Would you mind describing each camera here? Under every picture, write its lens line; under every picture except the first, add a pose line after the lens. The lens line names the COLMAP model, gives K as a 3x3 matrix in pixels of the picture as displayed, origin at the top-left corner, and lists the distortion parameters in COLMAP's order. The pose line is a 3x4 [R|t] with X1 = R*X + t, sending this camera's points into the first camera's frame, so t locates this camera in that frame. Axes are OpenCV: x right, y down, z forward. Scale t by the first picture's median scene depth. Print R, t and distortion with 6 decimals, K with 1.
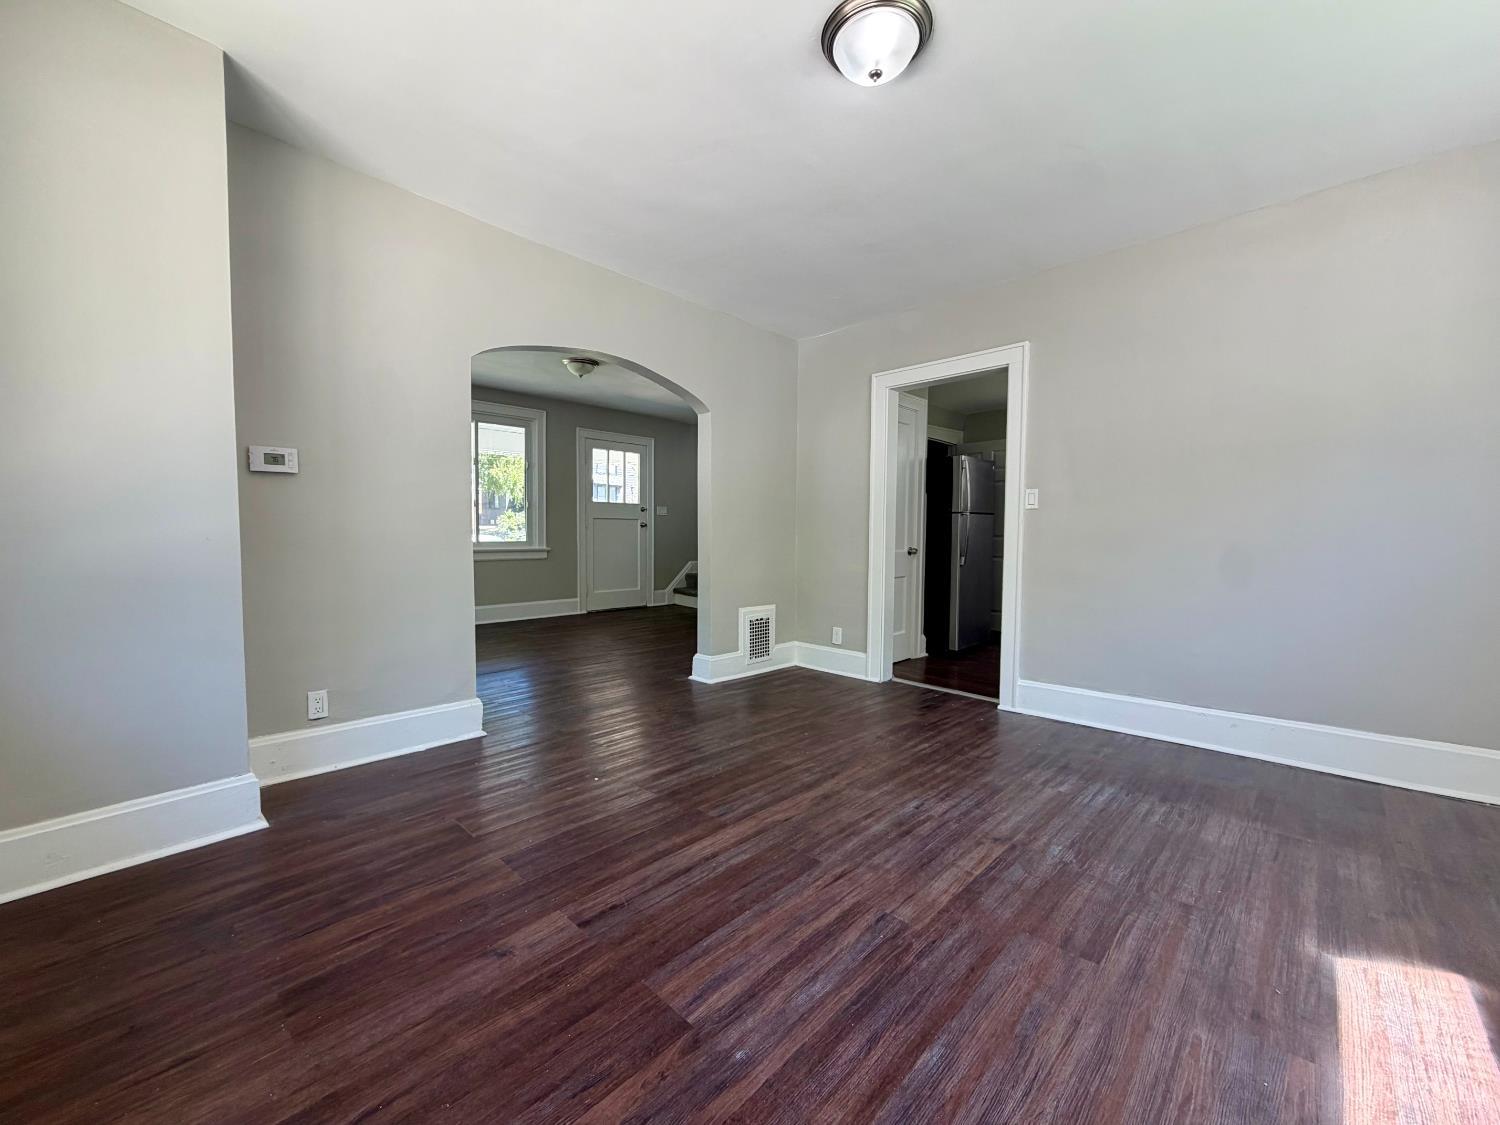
lens RADIAL K [[597.6, 0, 742.1], [0, 597.6, 559.7], [0, 0, 1]] dist [-0.000302, 0.000037]
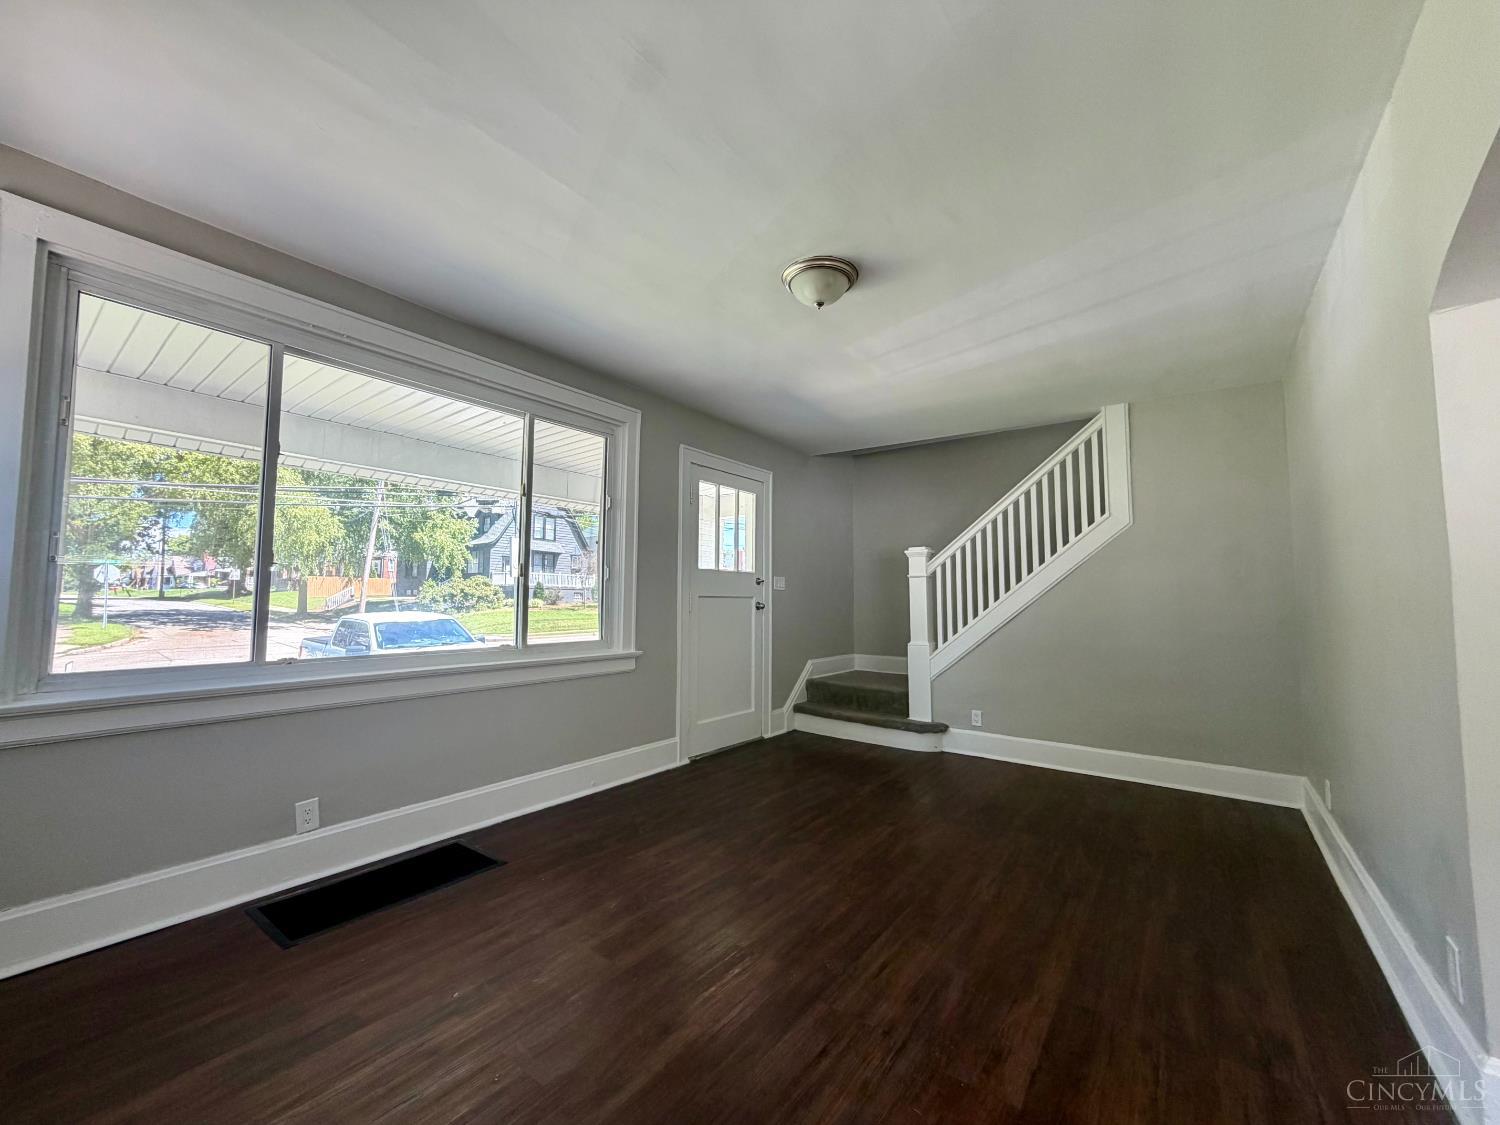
lens RADIAL K [[597.6, 0, 742.1], [0, 597.6, 559.7], [0, 0, 1]] dist [-0.000302, 0.000037]
pose [[0.992114, 0.005394, 0.125227, -0.269466], [0.009057, 0.993377, -0.114541, -0.035807], [-0.125015, 0.114772, 0.985494, 0.390317]]
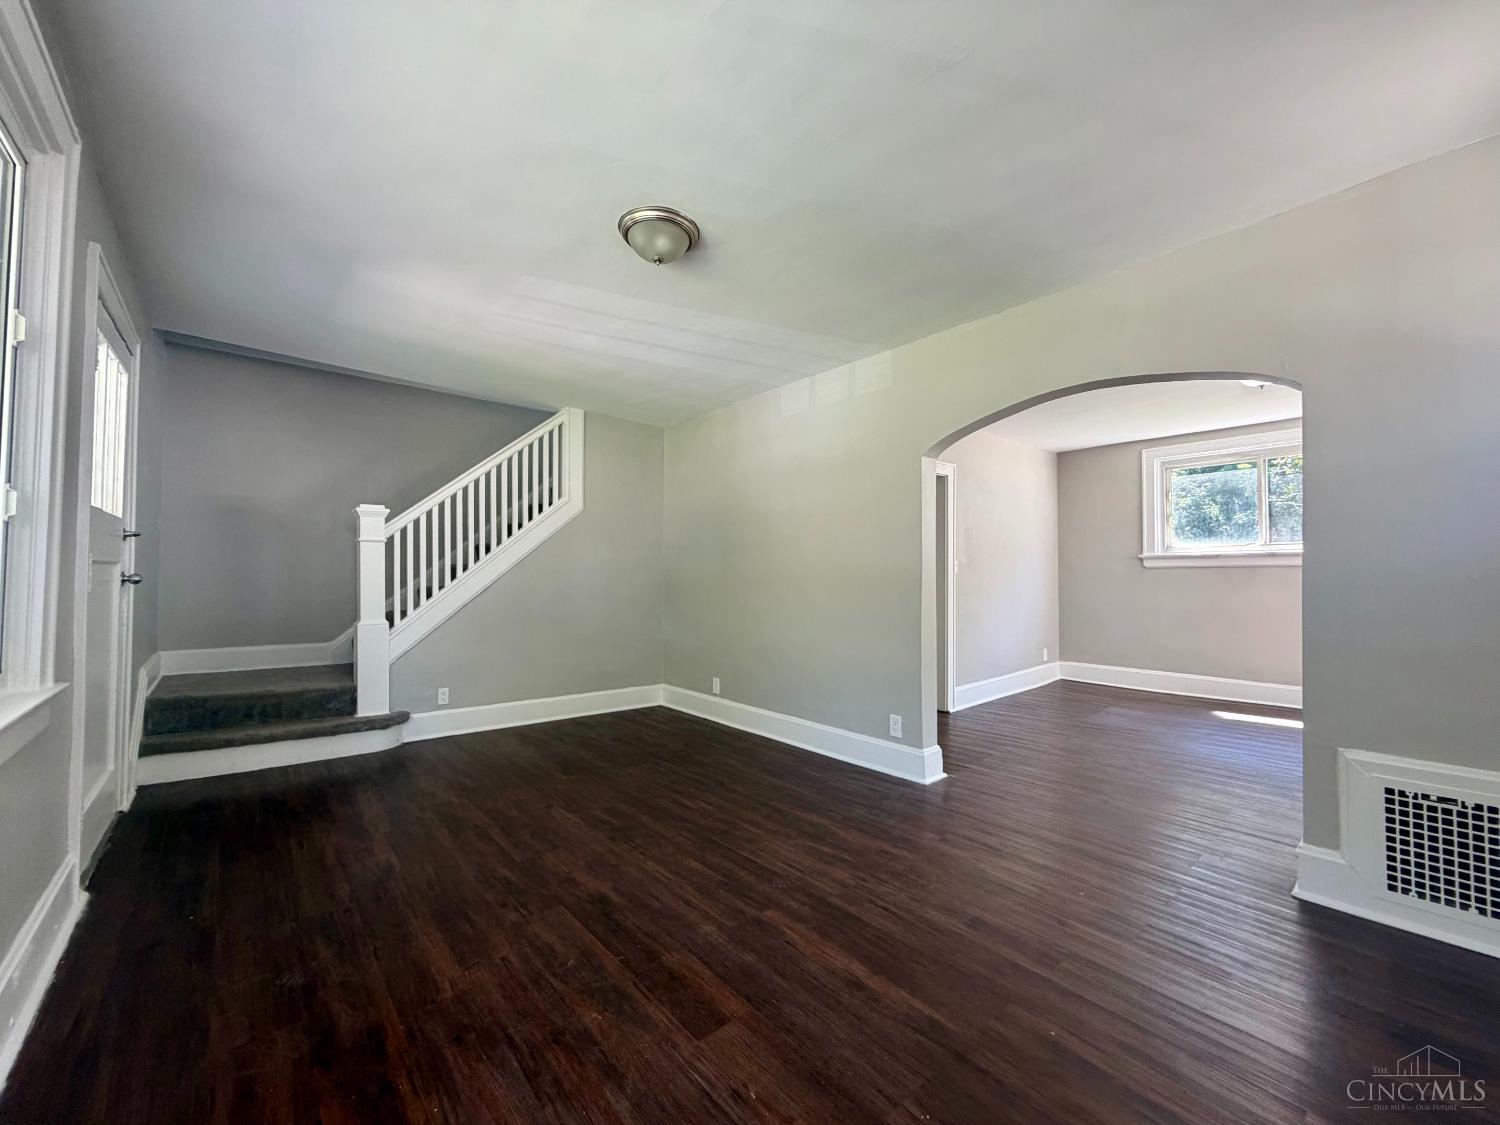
lens RADIAL K [[597.6, 0, 742.1], [0, 597.6, 559.7], [0, 0, 1]] dist [-0.000302, 0.000037]
pose [[0.097722, 0.018260, 0.995046, -0.489485], [0.038905, 0.998997, -0.022153, -0.048924], [-0.994453, 0.040877, 0.096913, 0.627512]]
